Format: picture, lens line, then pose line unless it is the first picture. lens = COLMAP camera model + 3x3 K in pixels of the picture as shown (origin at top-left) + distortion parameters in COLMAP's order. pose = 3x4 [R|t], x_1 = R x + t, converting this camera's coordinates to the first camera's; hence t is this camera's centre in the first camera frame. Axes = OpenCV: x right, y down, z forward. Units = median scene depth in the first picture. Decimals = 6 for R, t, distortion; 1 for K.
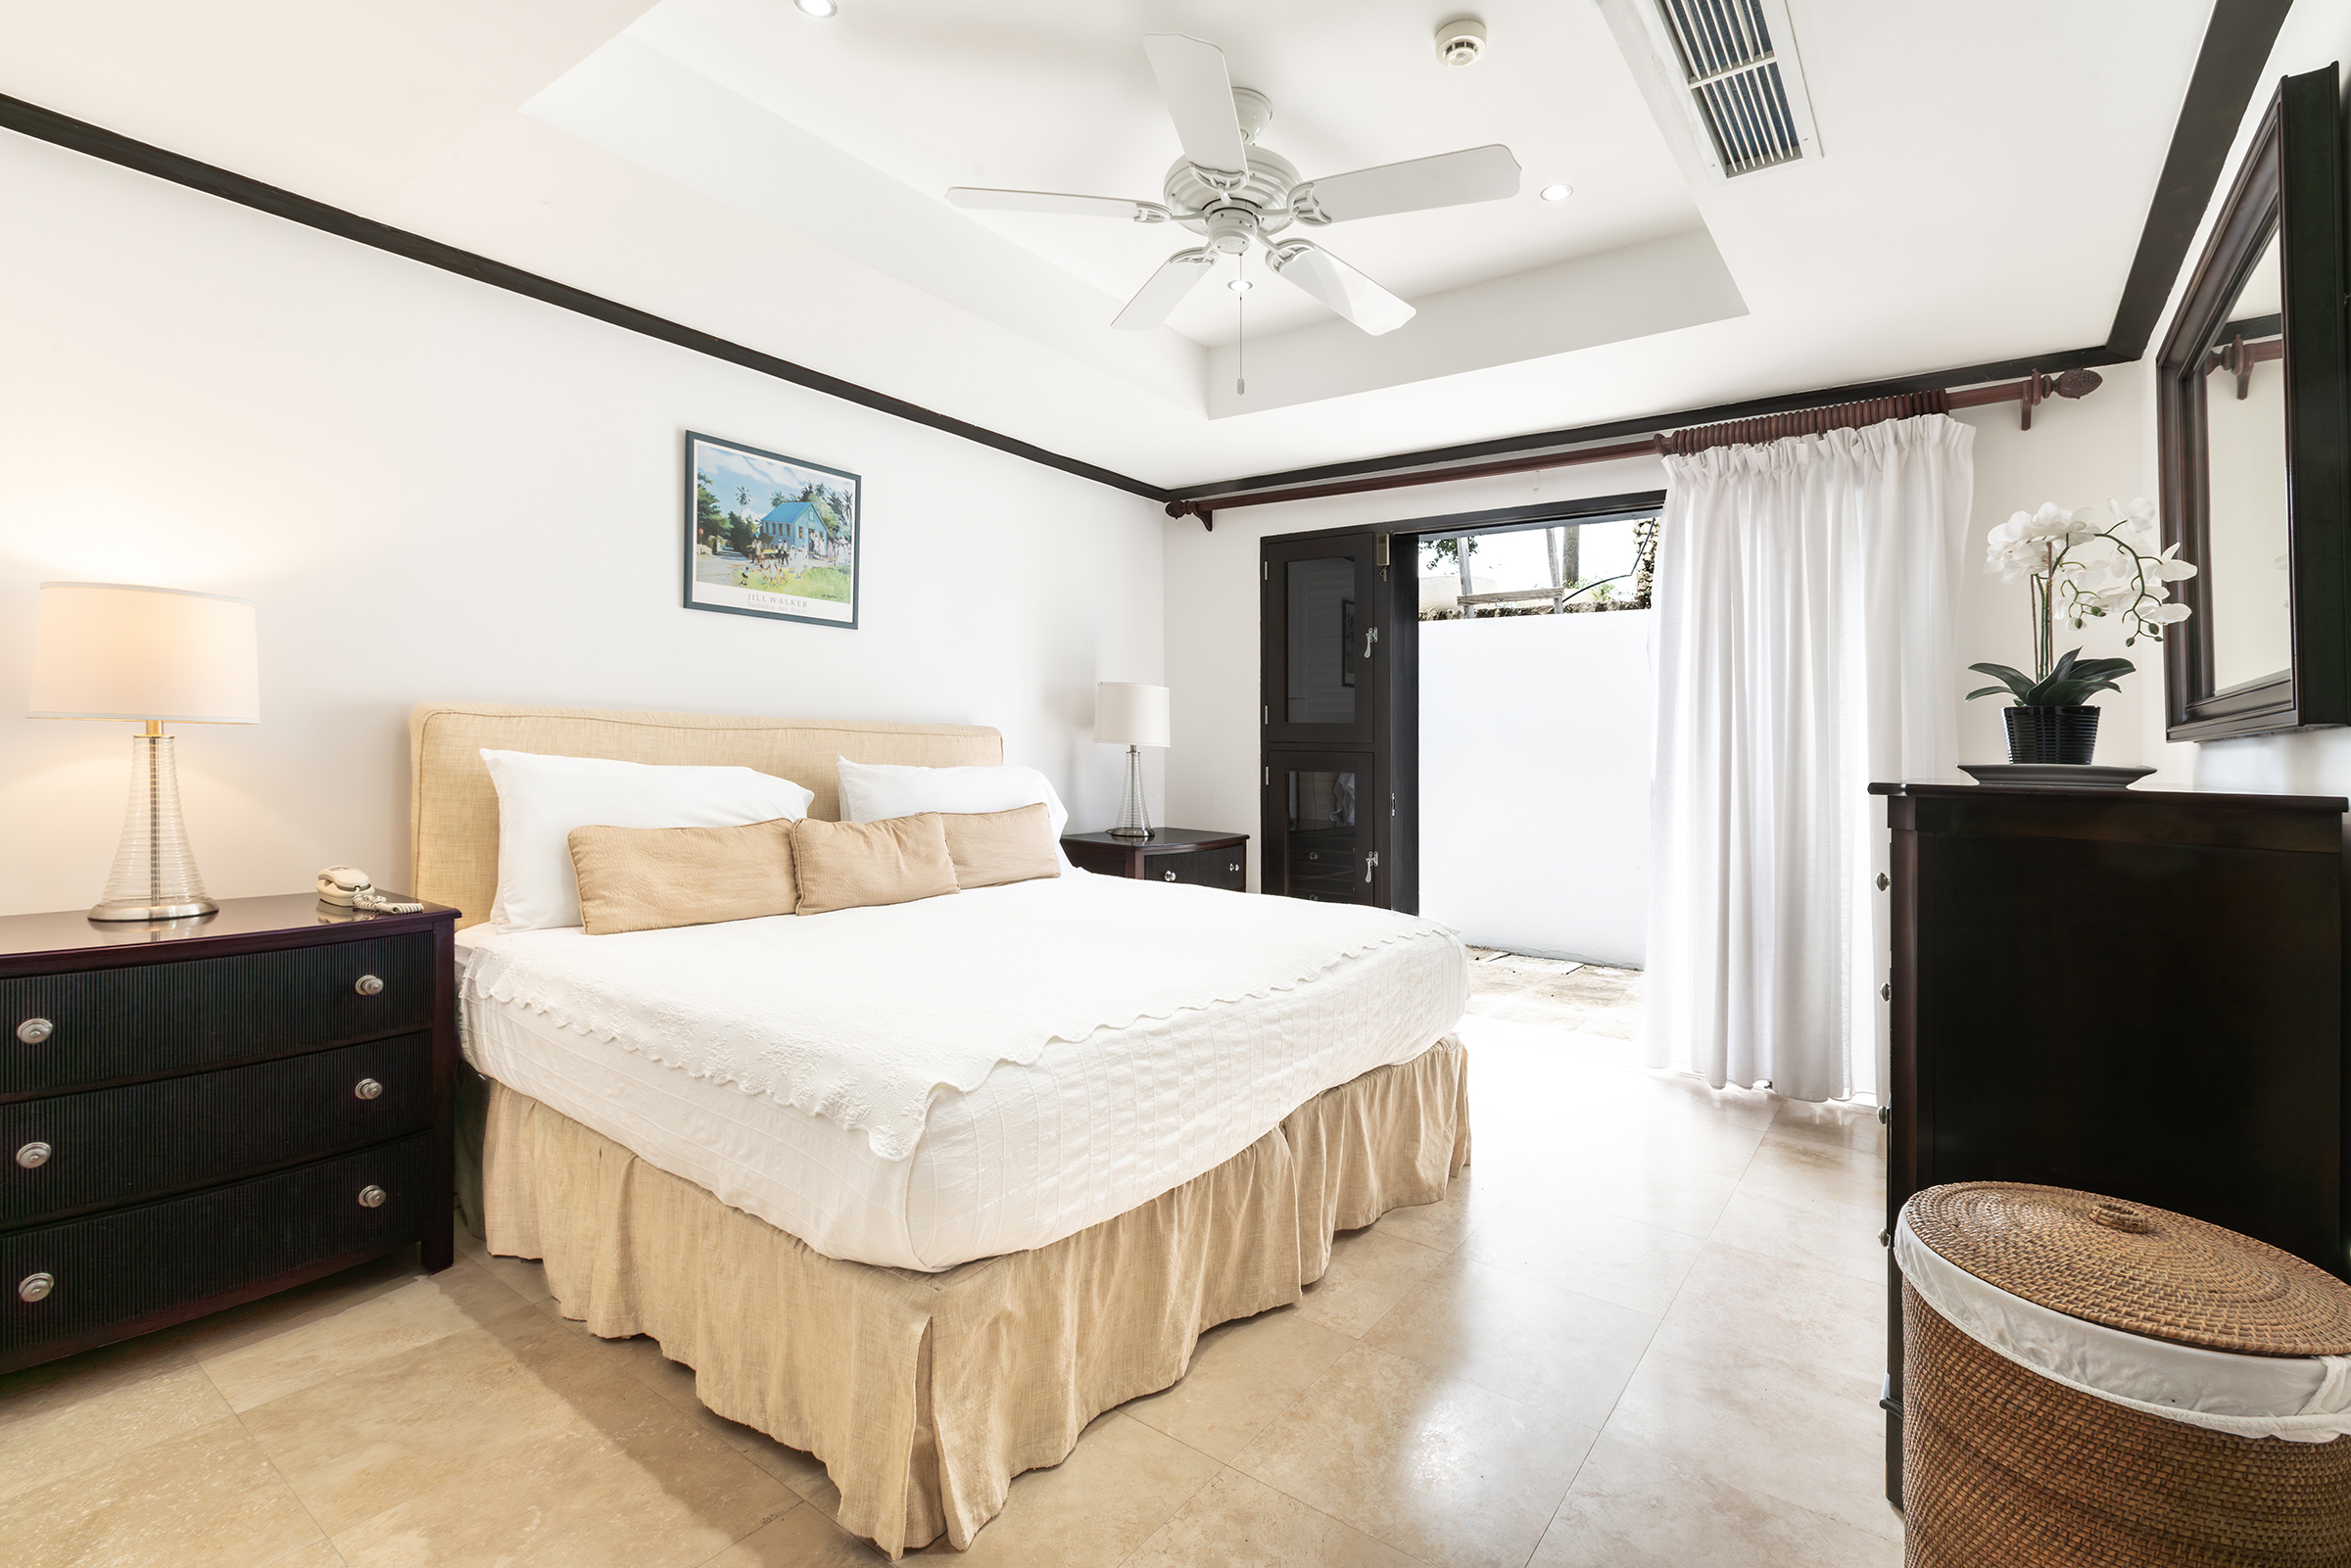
lens RADIAL K [[1082.7, 0, 1234.4], [0, 1082.7, 742.2], [0, 0, 1]] dist [0.000465, 0.000173]
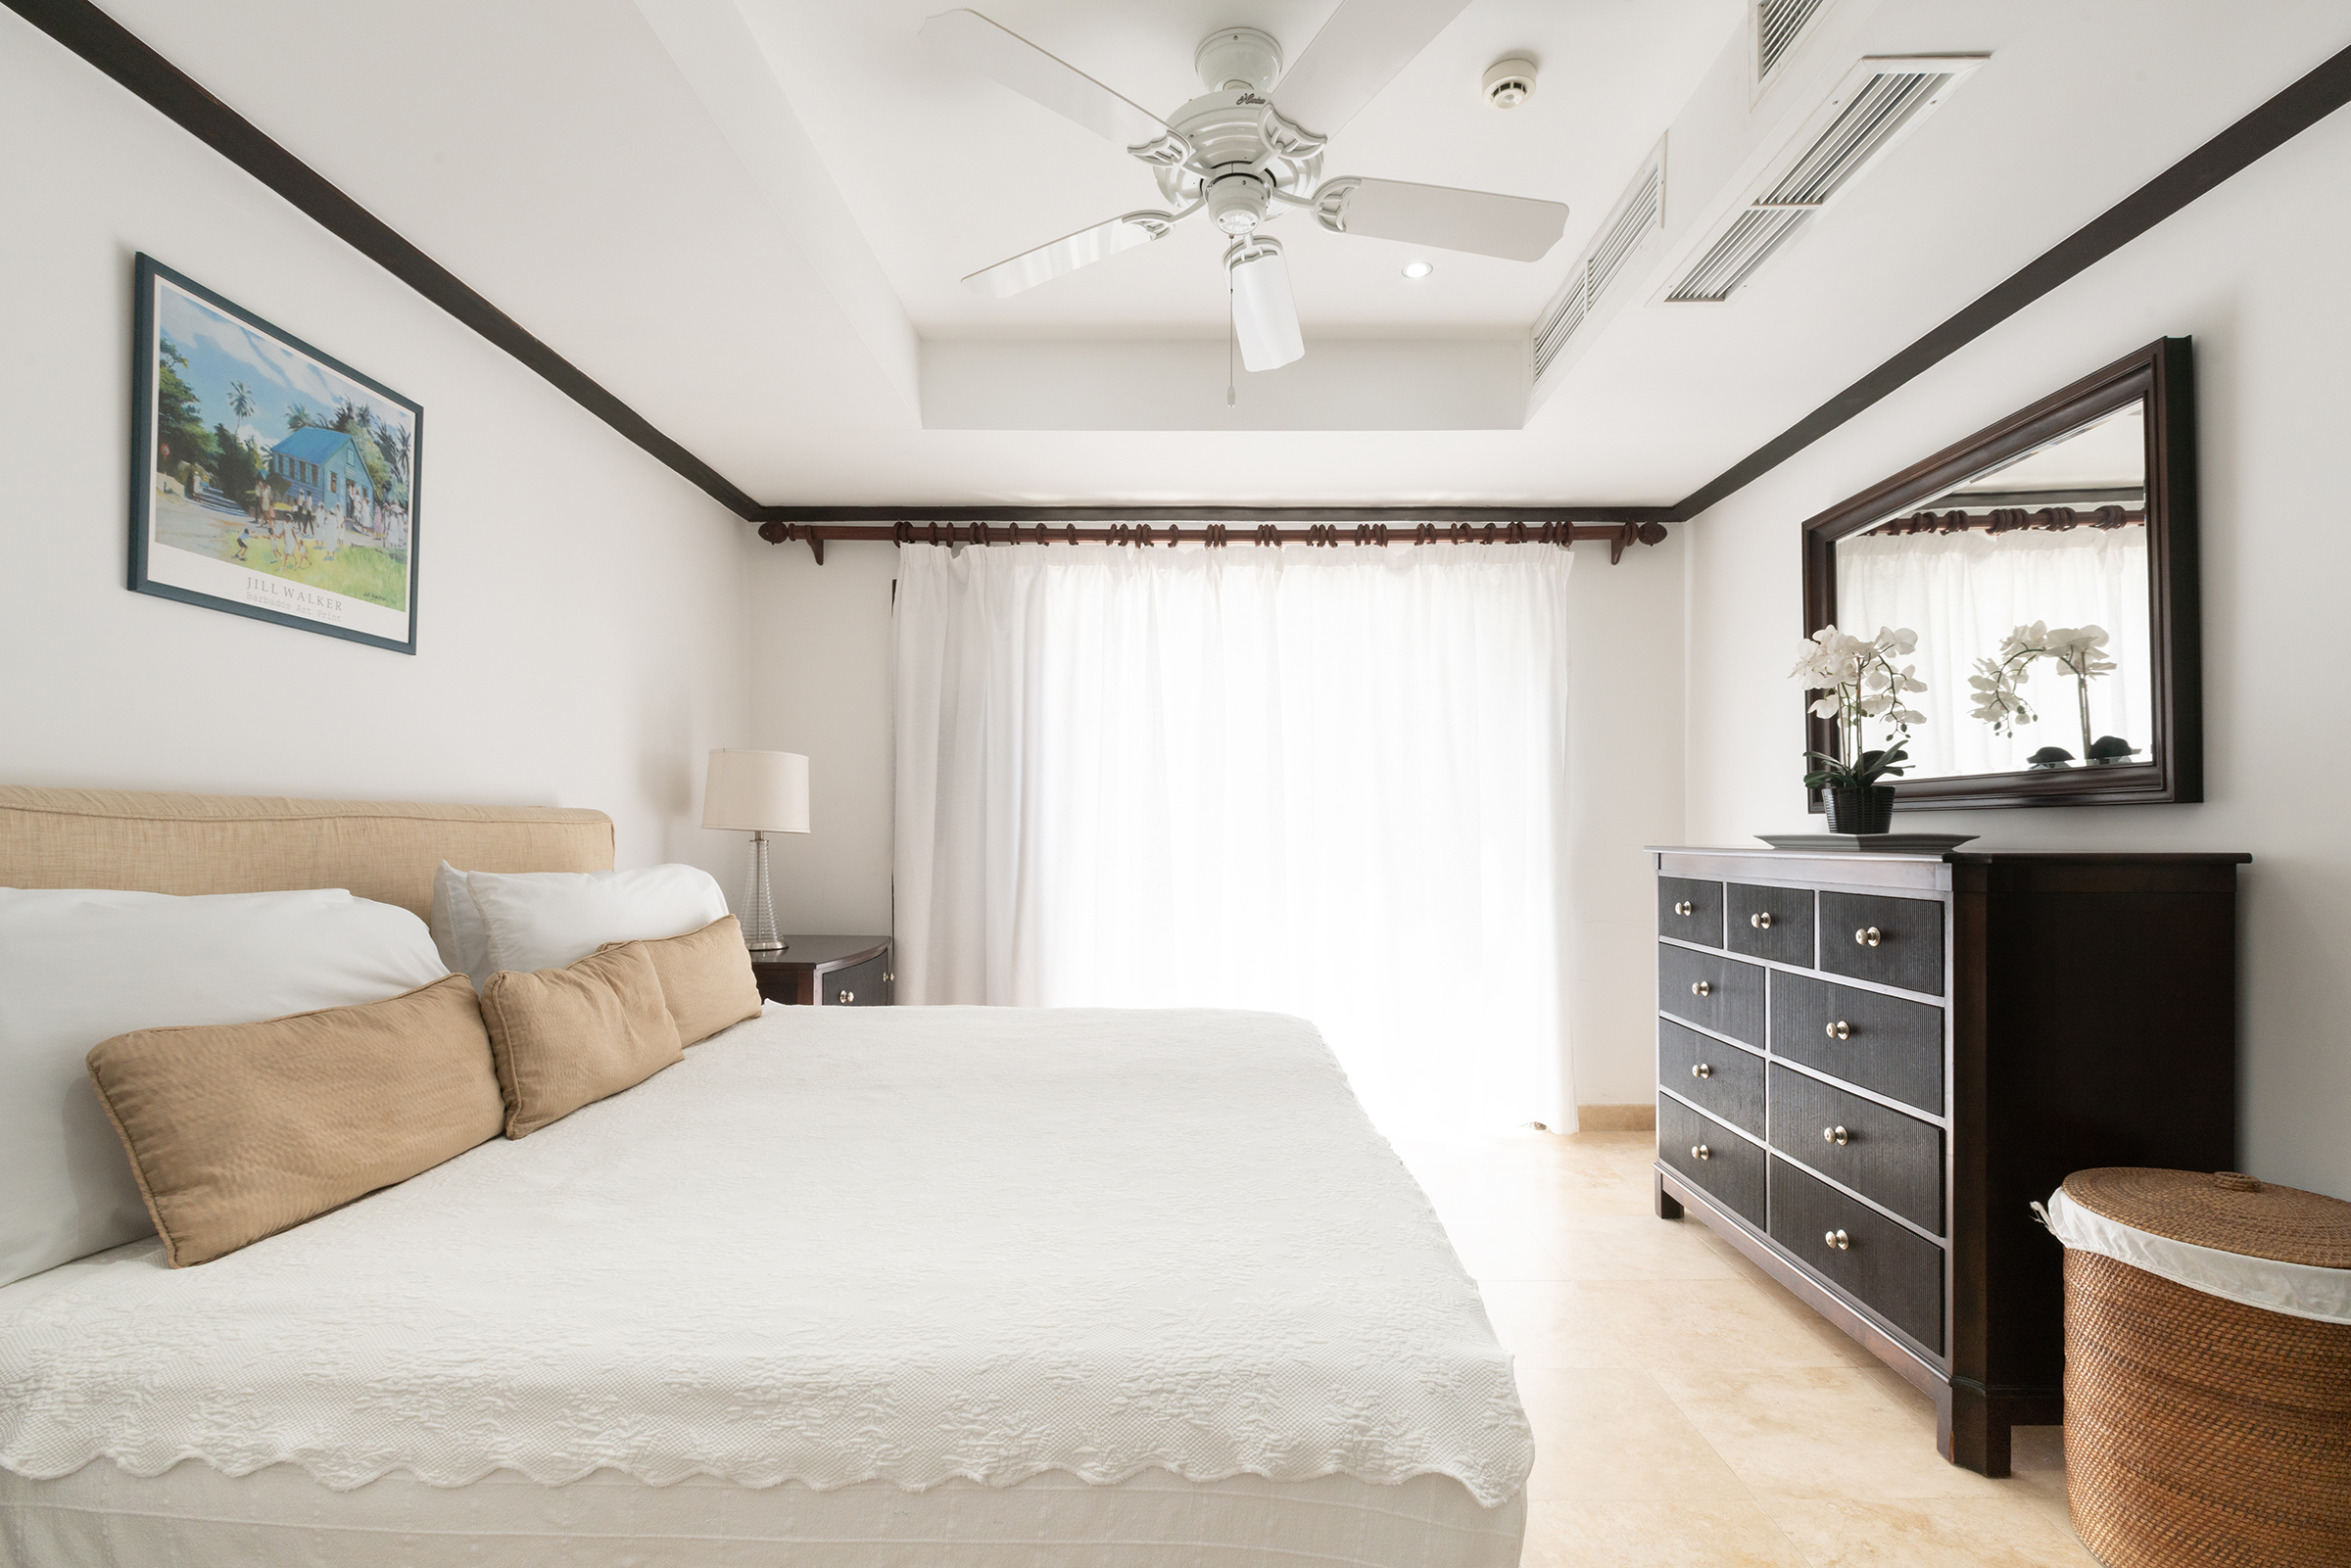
lens RADIAL K [[1069.6, 0, 1180.8], [0, 1069.6, 810.9], [0, 0, 1]] dist [-0.003093, 0.000048]
pose [[0.813514, -0.011231, 0.581437, -0.380184], [0.013787, 0.999905, 0.000024, -0.010012], [-0.581382, 0.007996, 0.813591, 0.275396]]
